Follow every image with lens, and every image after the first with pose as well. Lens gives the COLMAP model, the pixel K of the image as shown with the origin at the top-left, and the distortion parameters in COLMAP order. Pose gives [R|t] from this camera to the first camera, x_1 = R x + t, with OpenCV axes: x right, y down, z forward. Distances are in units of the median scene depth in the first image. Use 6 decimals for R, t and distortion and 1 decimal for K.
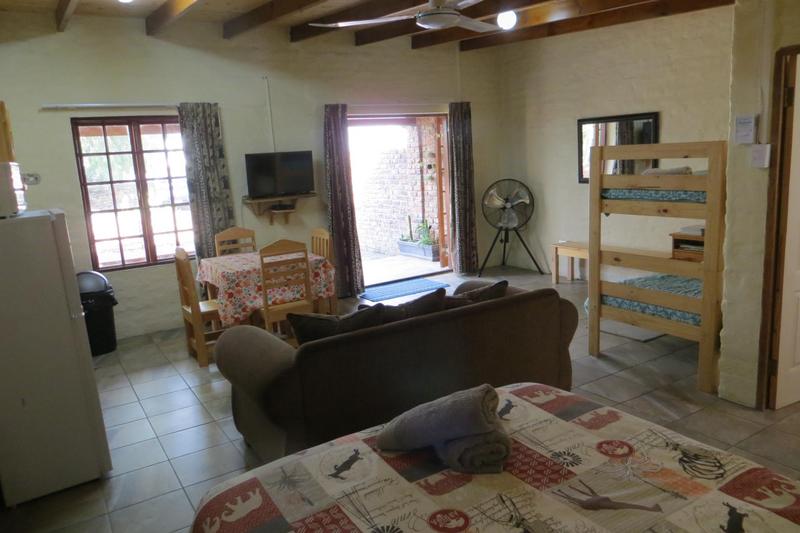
lens RADIAL K [[608.6, 0, 393.3], [0, 608.6, 265.2], [0, 0, 1]] dist [0.000874, 0.000238]
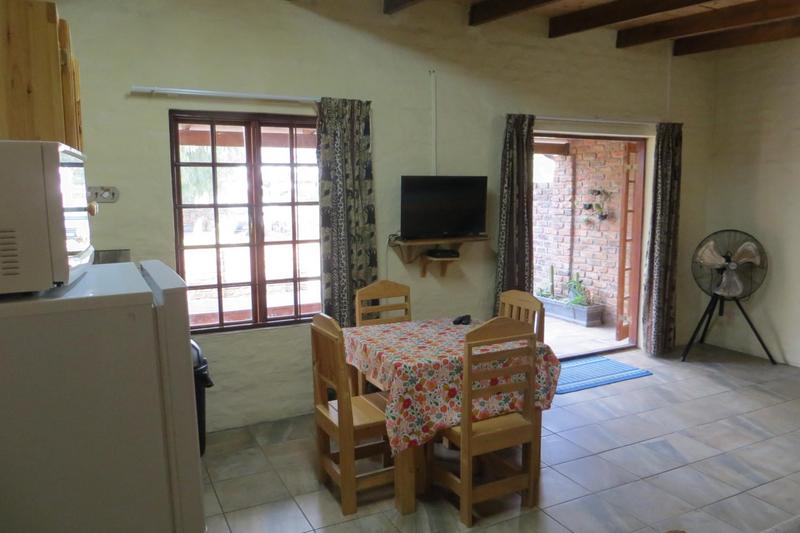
lens RADIAL K [[601.4, 0, 397.4], [0, 601.4, 266.3], [0, 0, 1]] dist [-0.003413, 0.000286]
pose [[0.995304, 0.061289, -0.074922, -0.190161], [-0.065253, 0.996531, -0.051653, -0.042936], [0.071496, 0.056299, 0.995851, 0.317277]]
